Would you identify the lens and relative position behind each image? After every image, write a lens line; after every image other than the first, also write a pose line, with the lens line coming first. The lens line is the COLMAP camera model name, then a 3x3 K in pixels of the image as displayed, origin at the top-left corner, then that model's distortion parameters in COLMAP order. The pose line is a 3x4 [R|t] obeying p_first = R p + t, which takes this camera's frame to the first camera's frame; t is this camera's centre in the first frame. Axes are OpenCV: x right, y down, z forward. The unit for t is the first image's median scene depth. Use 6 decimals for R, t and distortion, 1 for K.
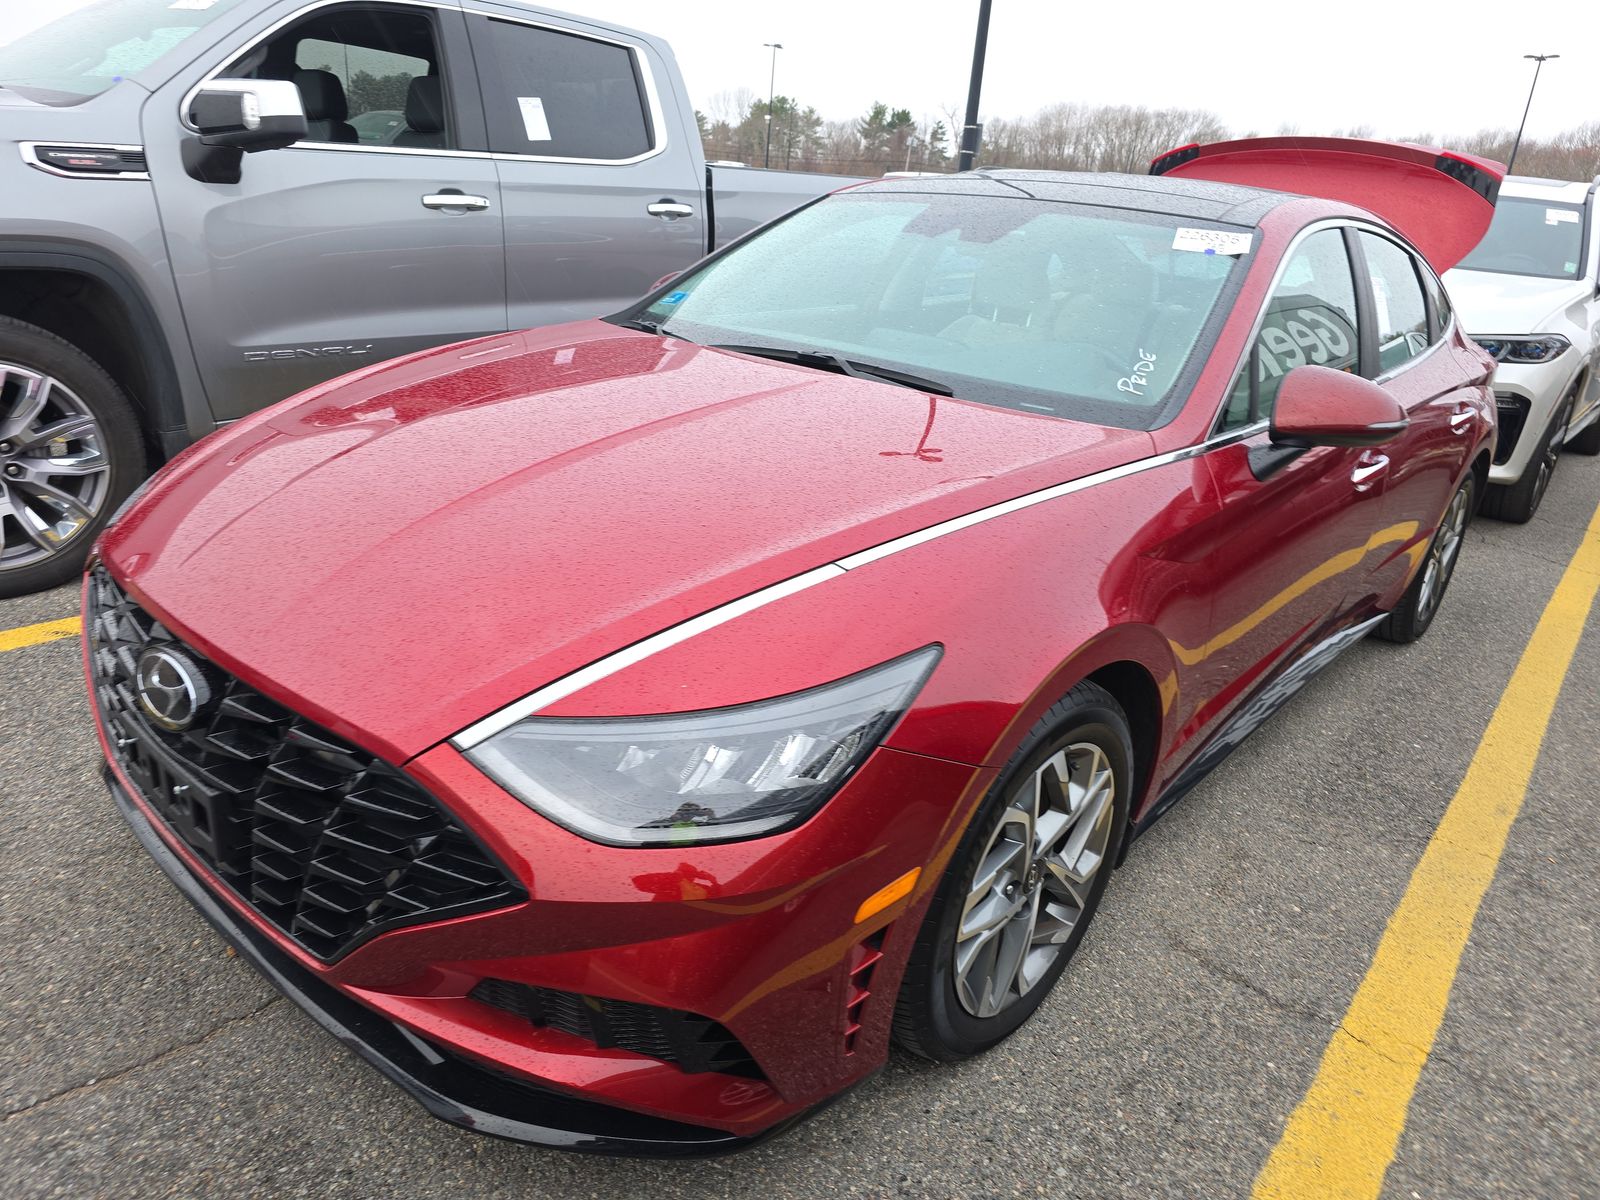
lens RADIAL K [[1096.5, 0, 799.8], [0, 1096.5, 577.5], [0, 0, 1]] dist [0.022053, -0.007269]
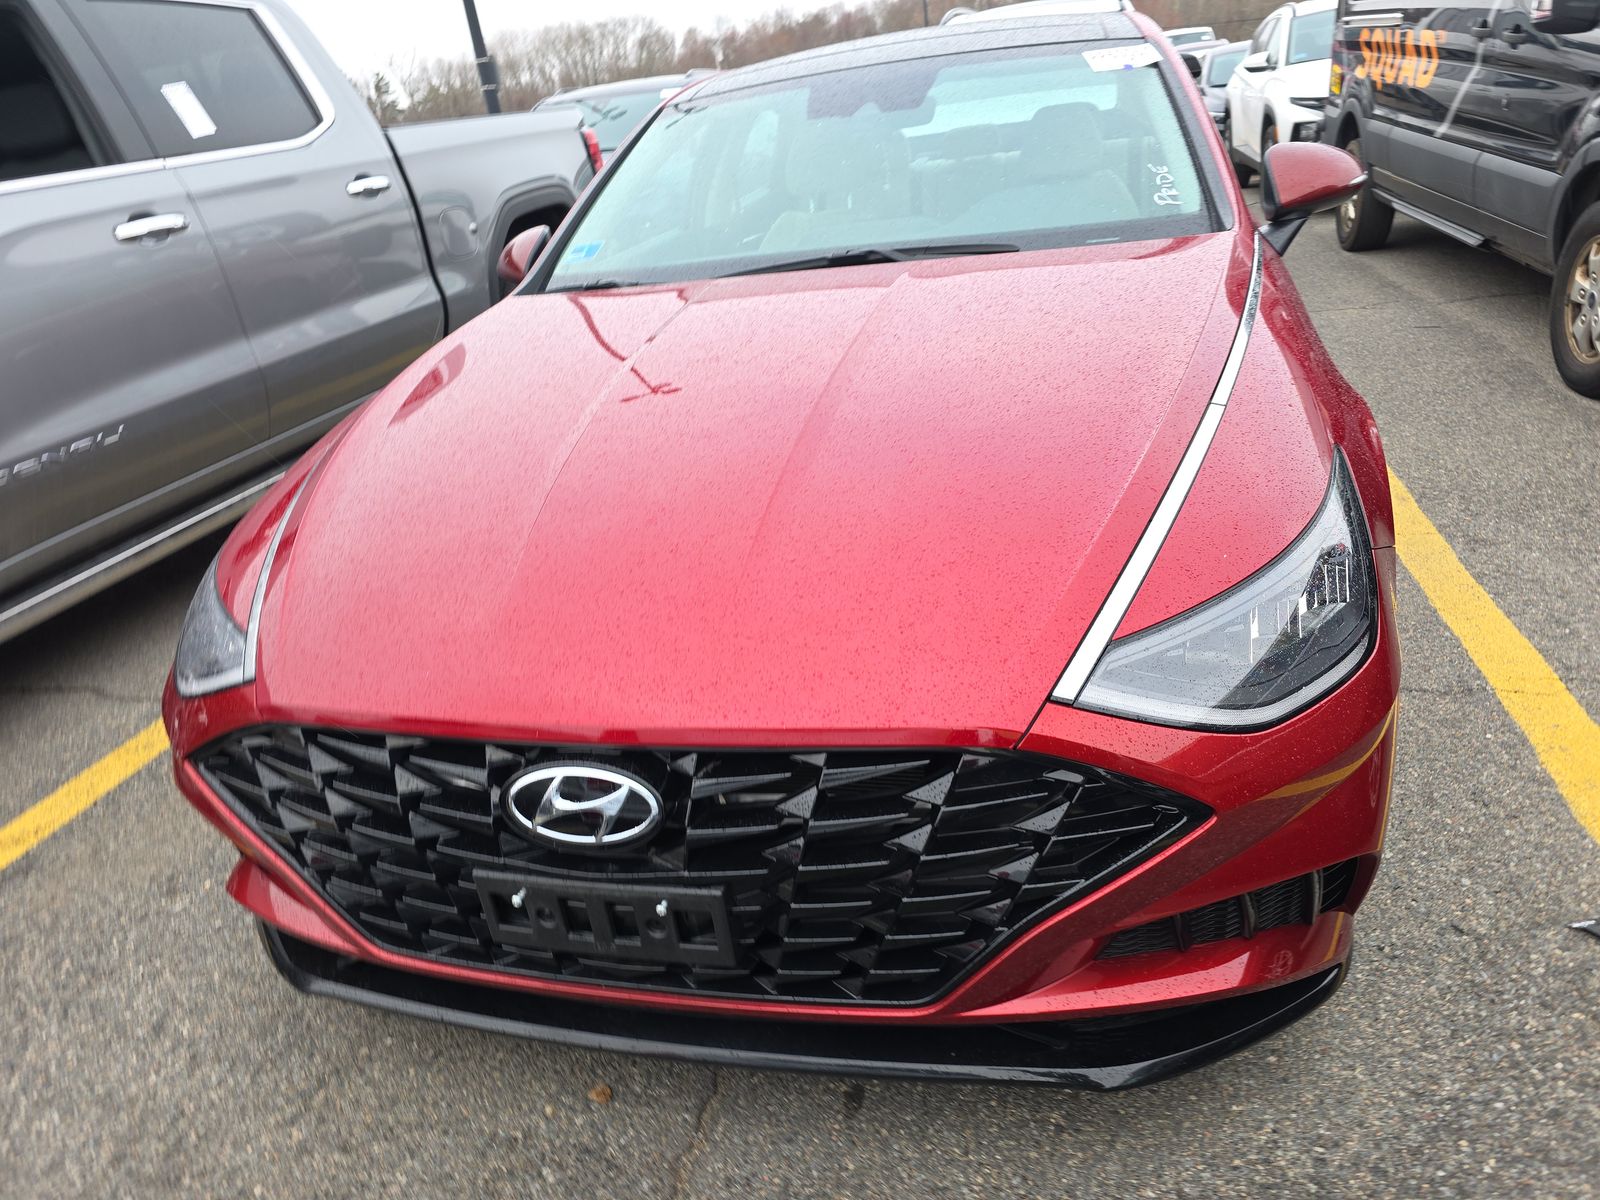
lens RADIAL K [[1093.4, 0, 790.9], [0, 1093.4, 597.4], [0, 0, 1]] dist [0.037808, -0.032603]
pose [[0.879323, -0.348395, 0.324672, -0.452769], [0.325627, 0.937342, 0.123923, -0.063540], [-0.347502, -0.003246, 0.937673, 0.143024]]
